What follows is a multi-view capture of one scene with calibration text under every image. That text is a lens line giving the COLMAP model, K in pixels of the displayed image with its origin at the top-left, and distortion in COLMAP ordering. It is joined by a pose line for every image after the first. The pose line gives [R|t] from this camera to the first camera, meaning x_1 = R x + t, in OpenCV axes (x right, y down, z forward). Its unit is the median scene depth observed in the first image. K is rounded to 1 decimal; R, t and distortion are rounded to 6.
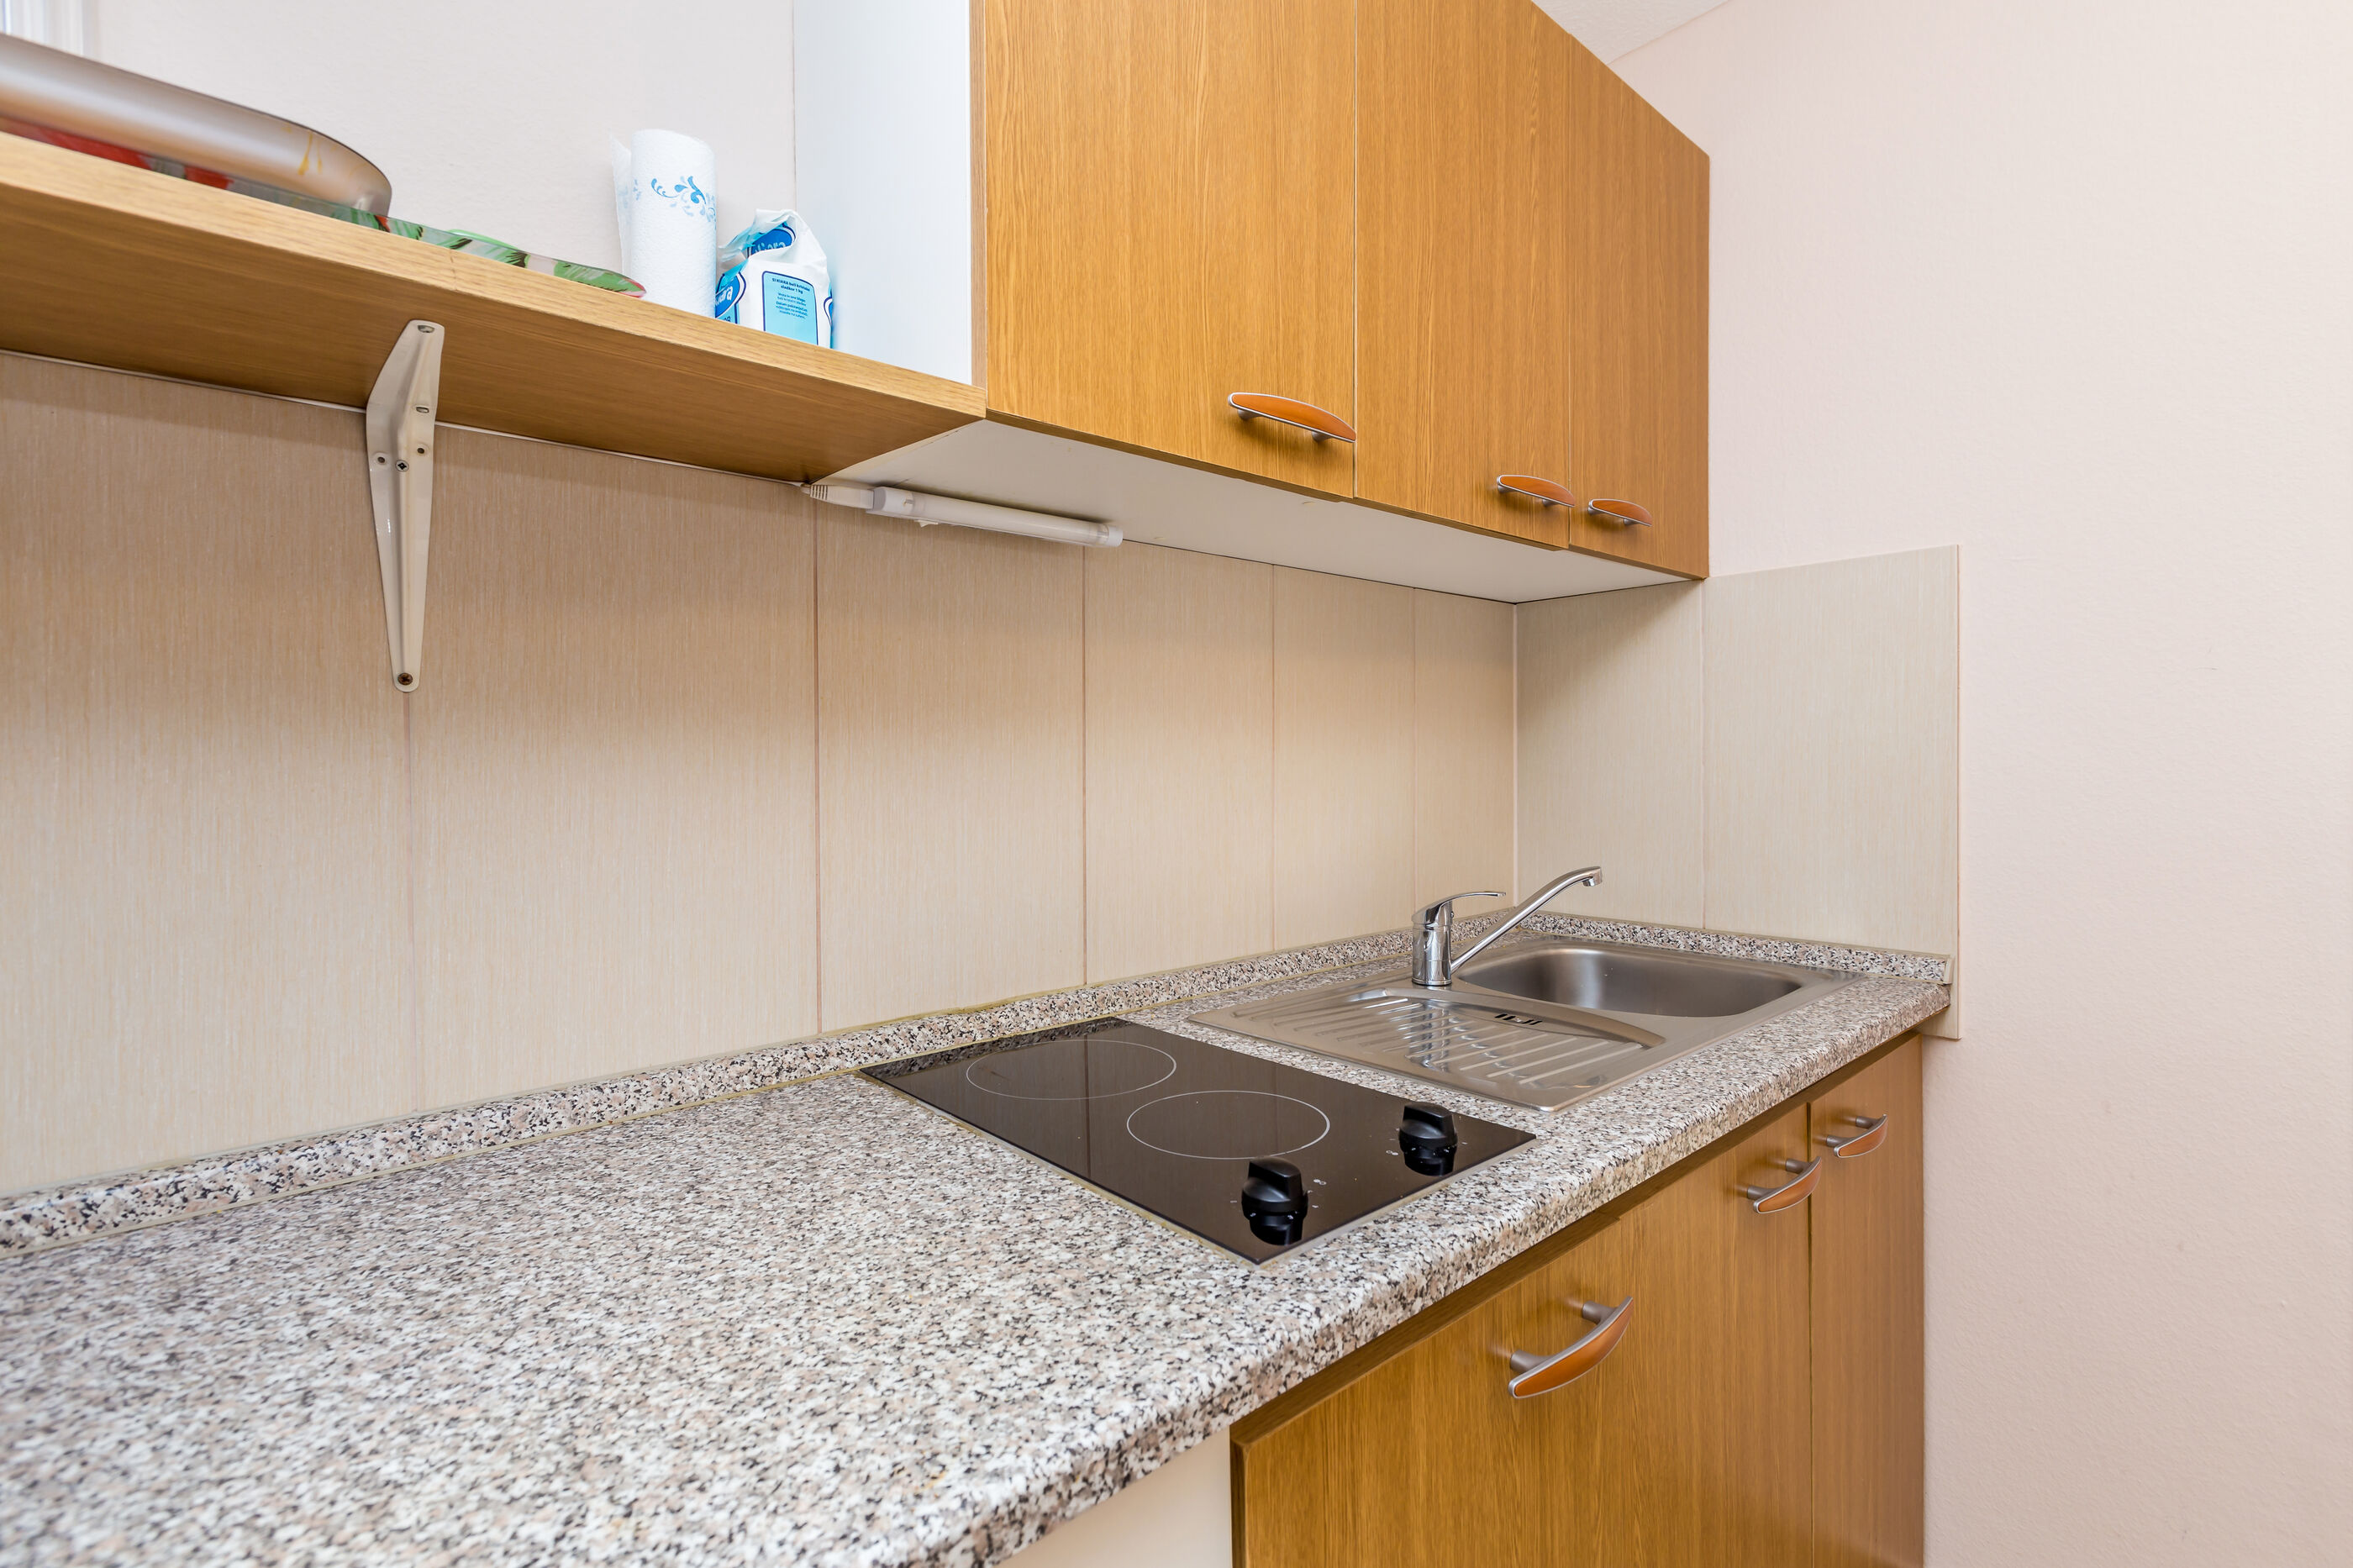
lens RADIAL K [[1054.4, 0, 1176.5], [0, 1054.4, 784.0], [0, 0, 1]] dist [0.000740, 0.000570]
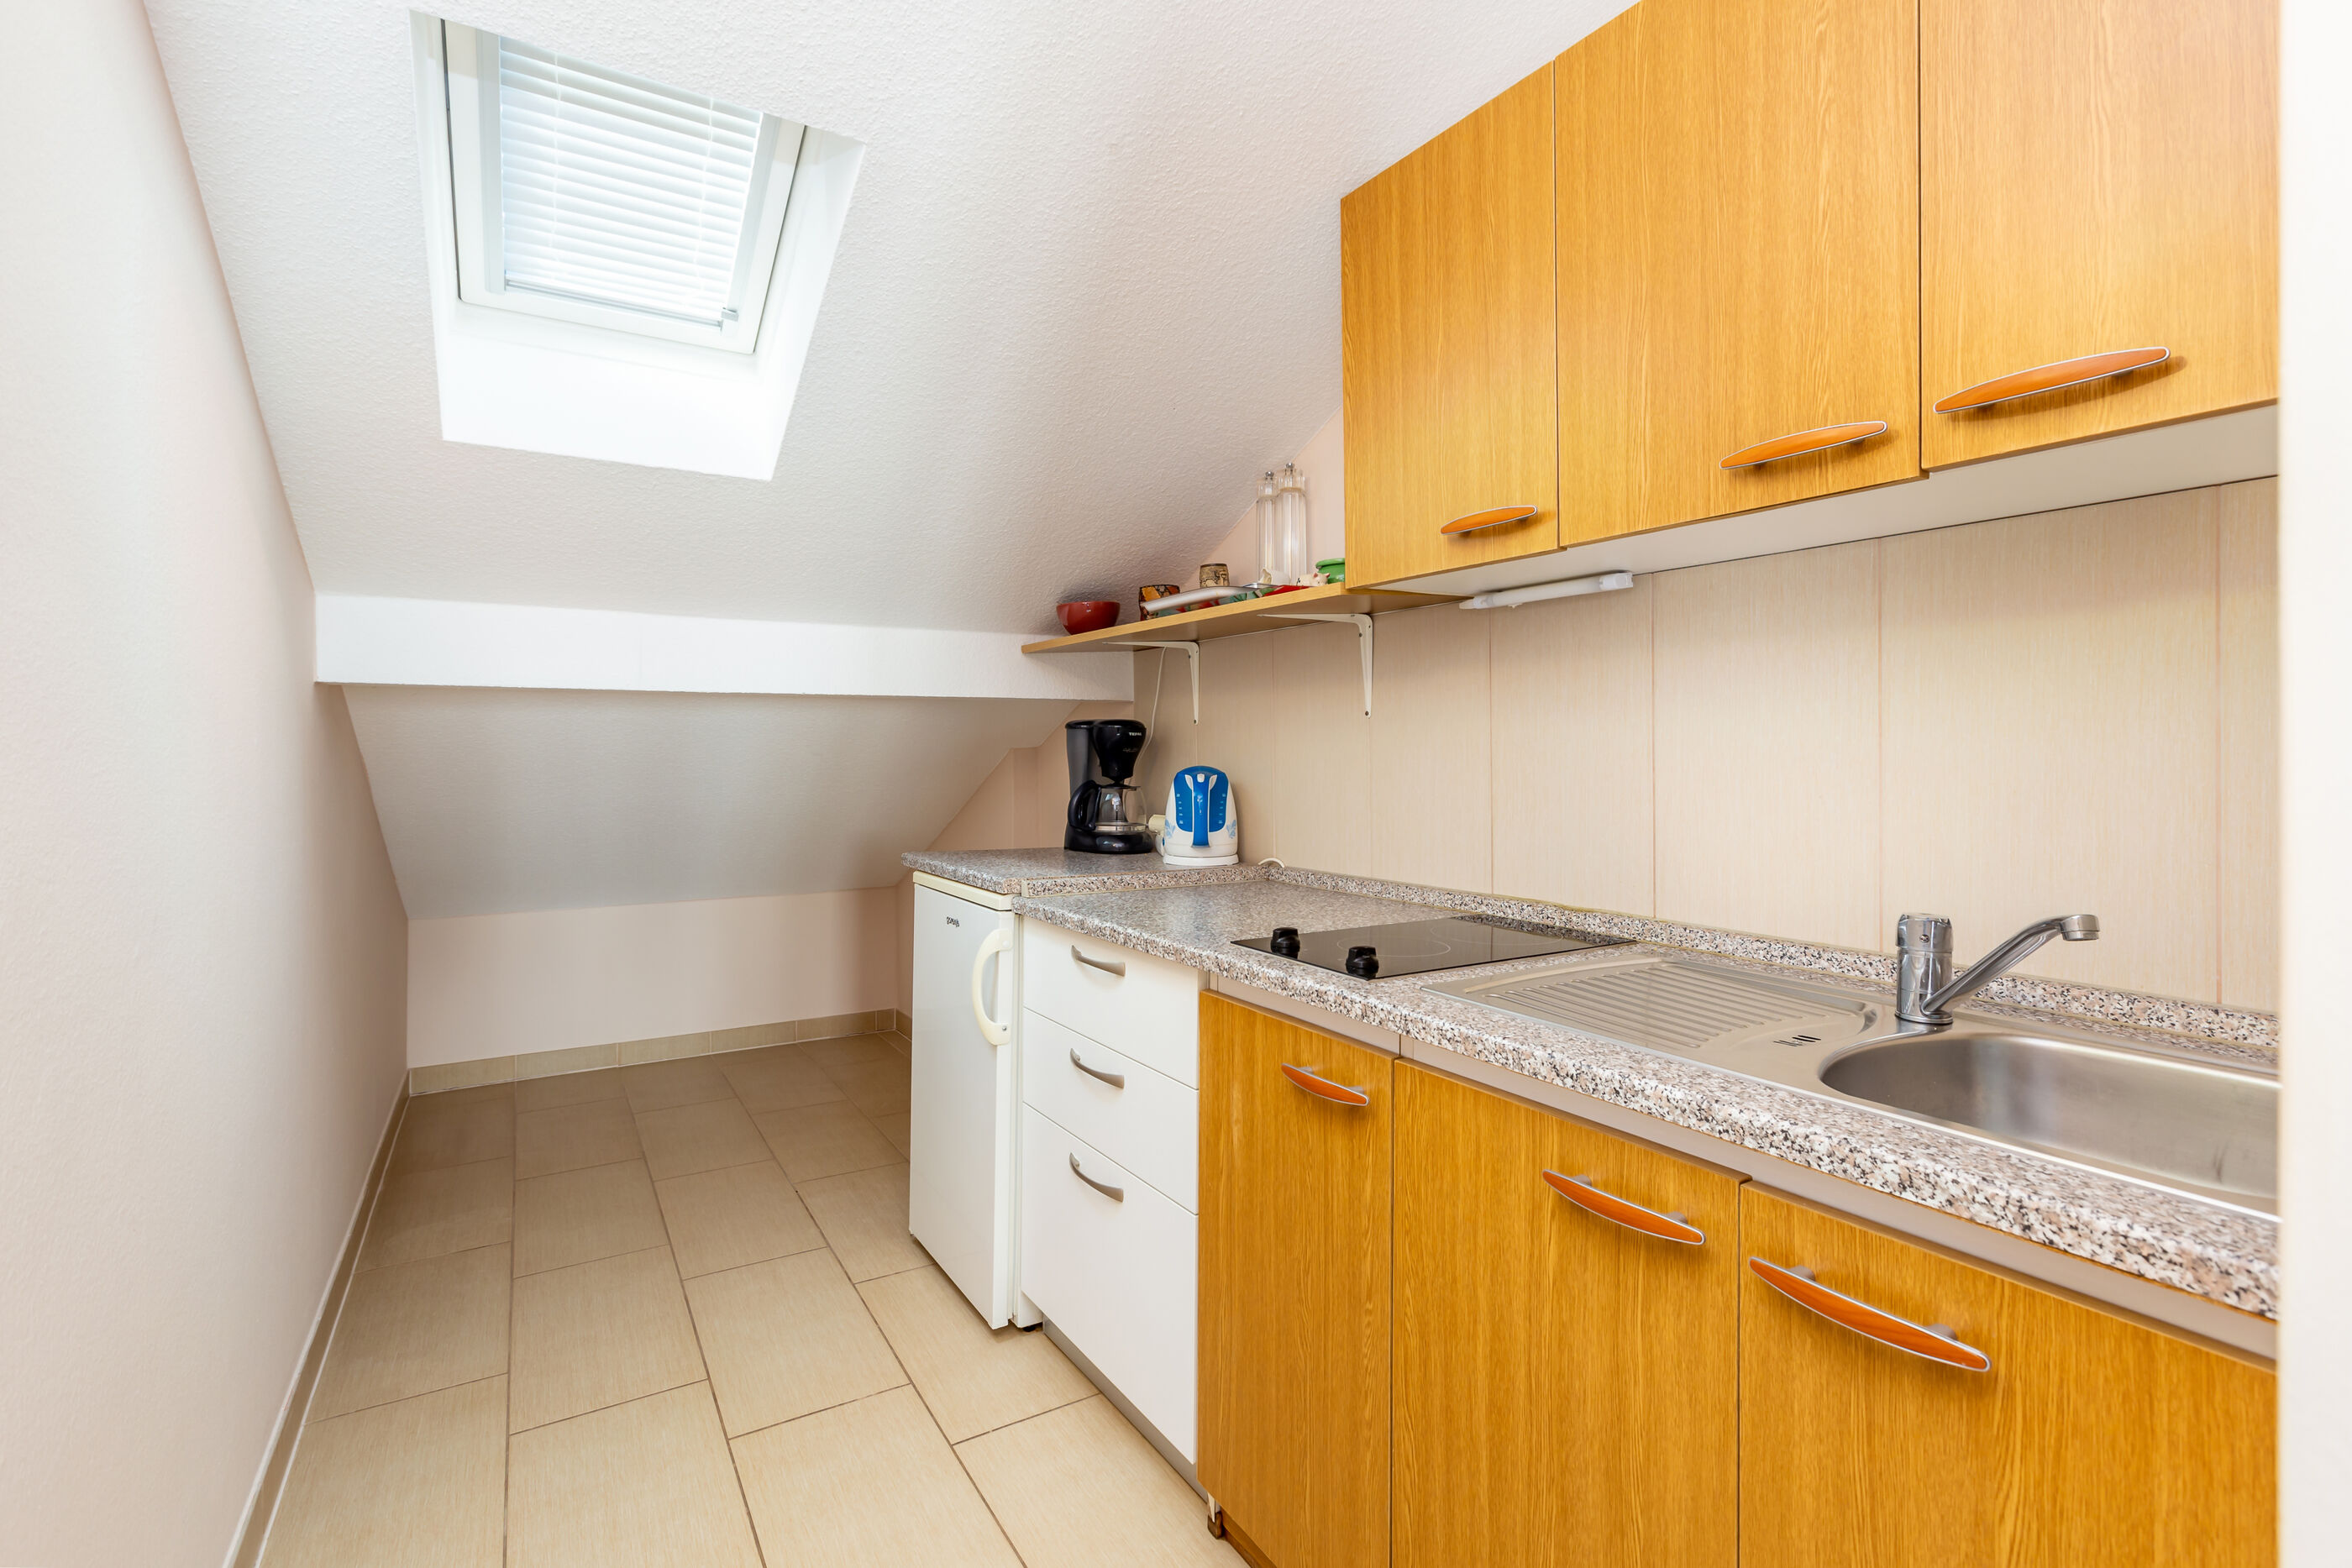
lens RADIAL K [[1079.3, 0, 1167.3], [0, 1079.3, 749.4], [0, 0, 1]] dist [0.001118, 0.000069]
pose [[-0.176989, 0.012007, -0.984140, 1.756718], [-0.015019, 0.999776, 0.014899, -0.037220], [0.984098, 0.017418, -0.176769, 0.848931]]
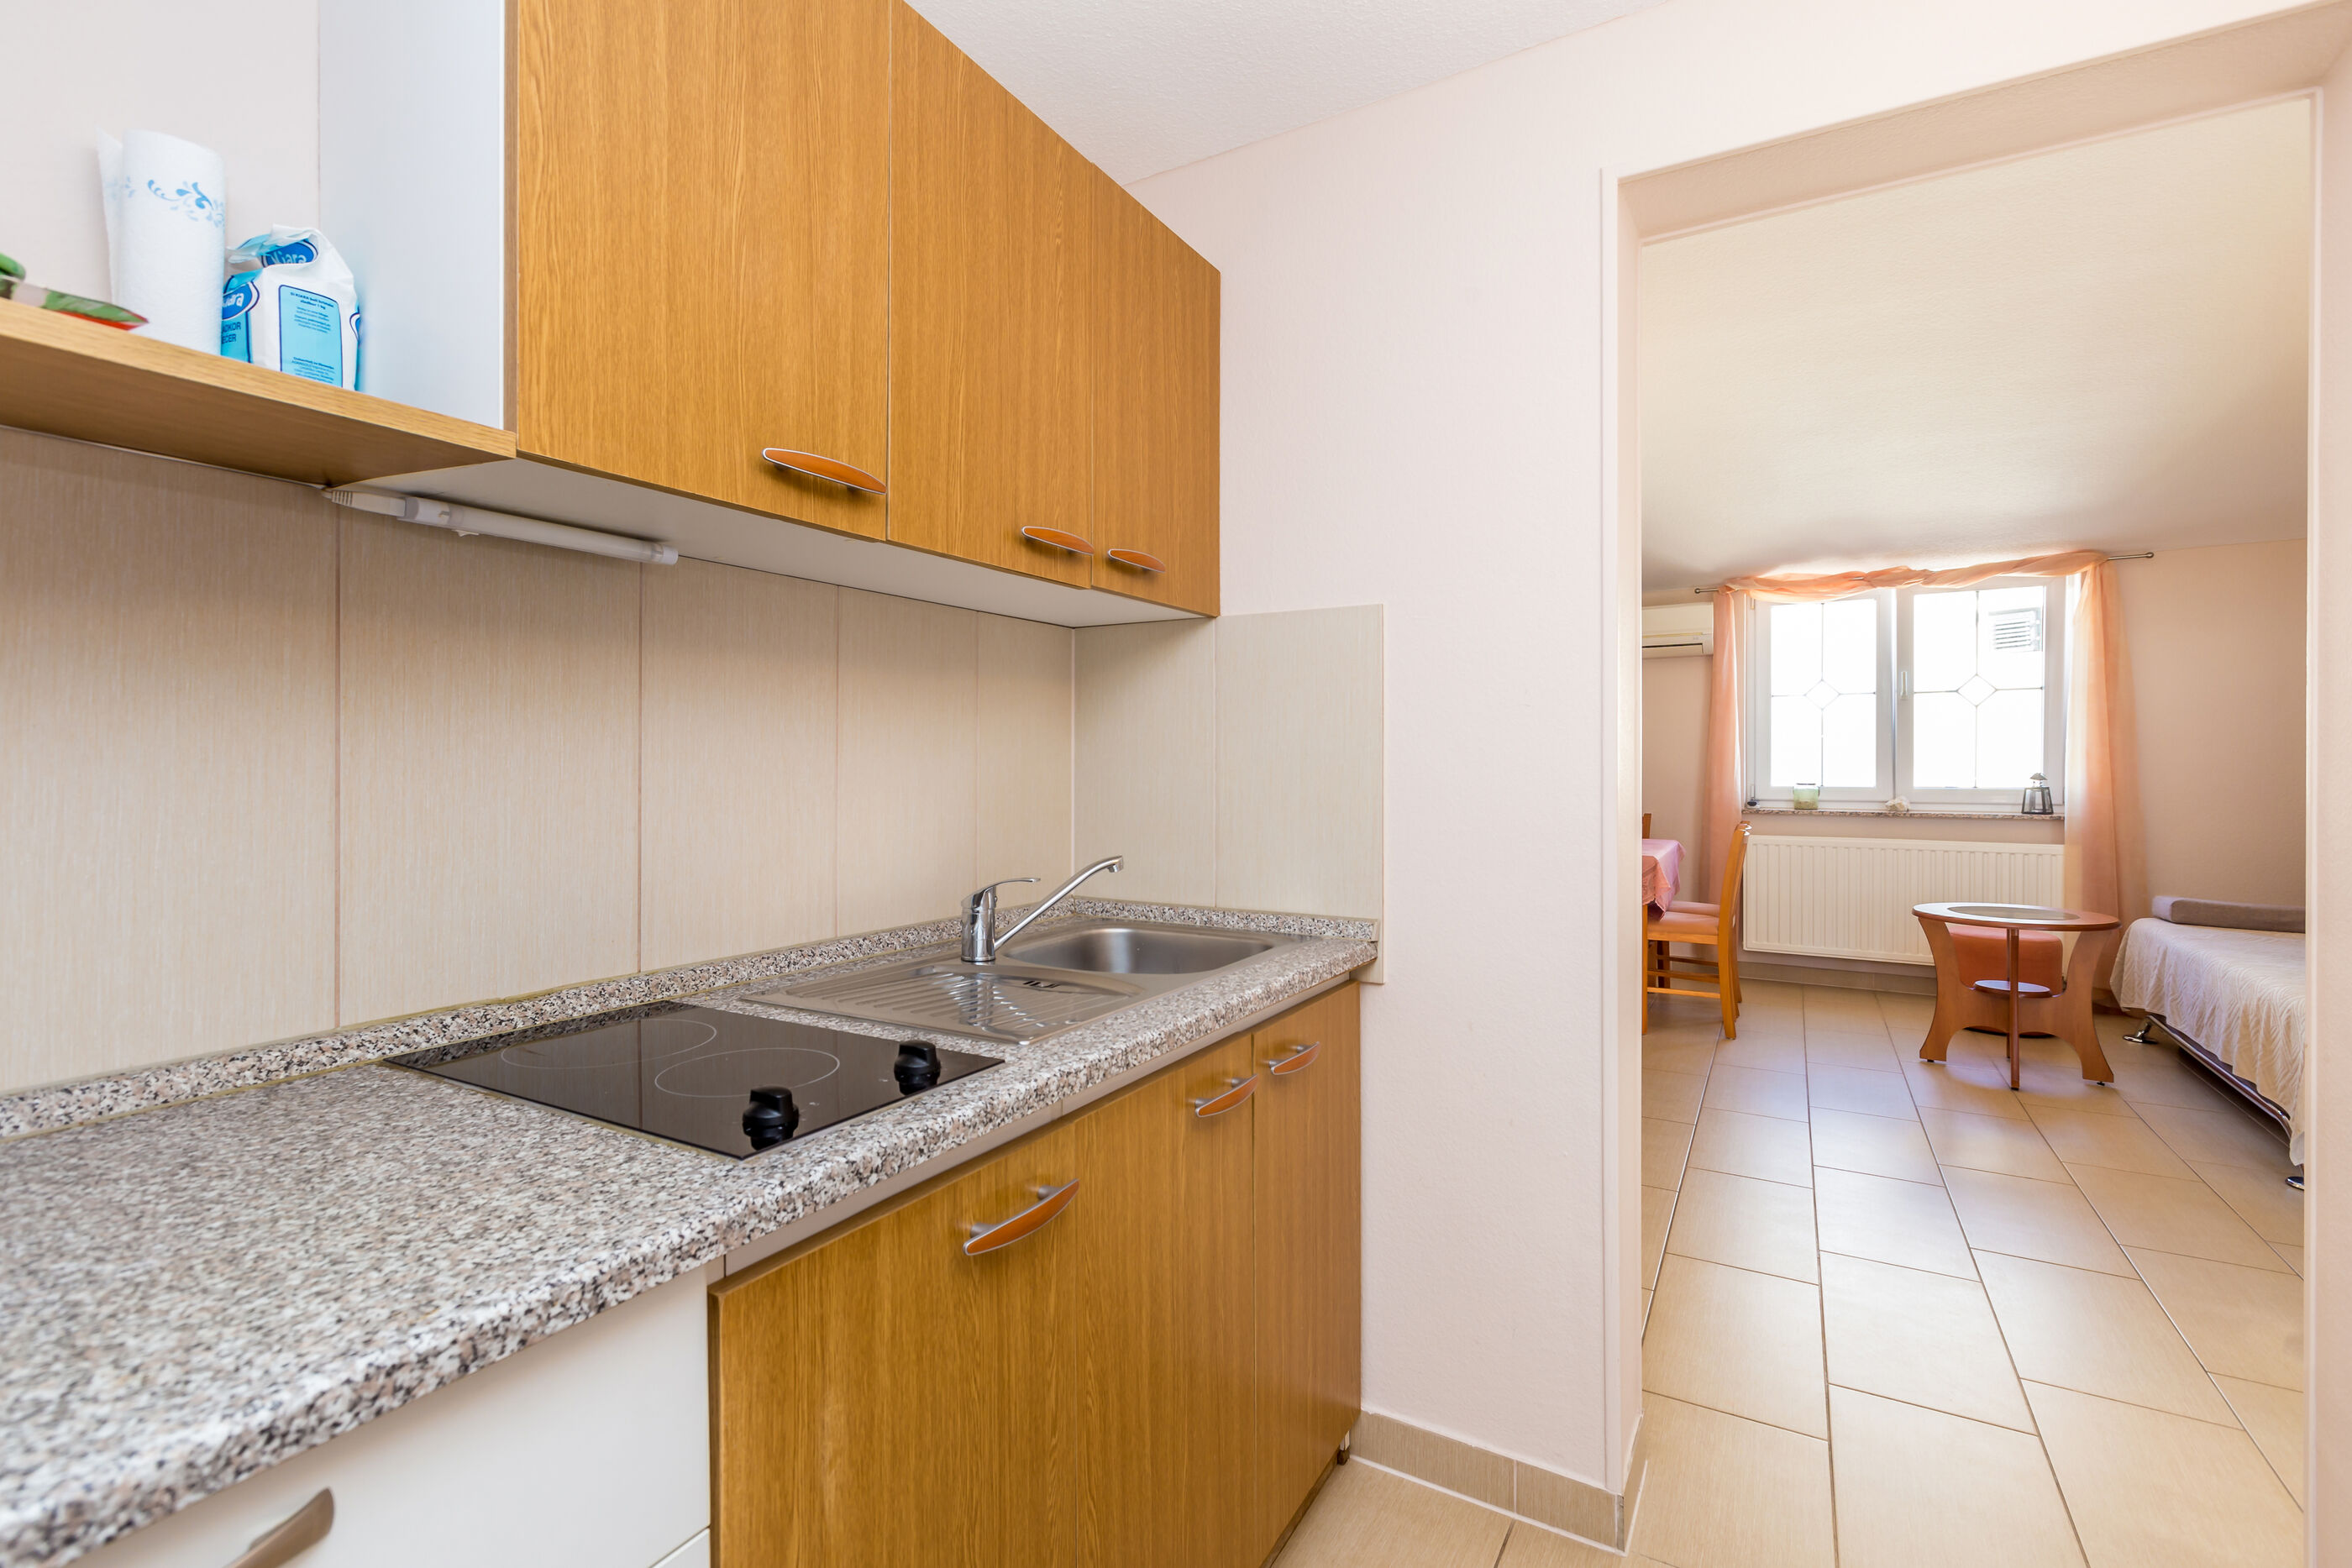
lens RADIAL K [[1071.5, 0, 1164.5], [0, 1071.5, 777.7], [0, 0, 1]] dist [0.004739, -0.002829]
pose [[0.948986, 0.007538, 0.315227, 0.096876], [-0.004424, 0.999934, -0.010593, 0.004324], [-0.315286, 0.008658, 0.948957, -0.252446]]
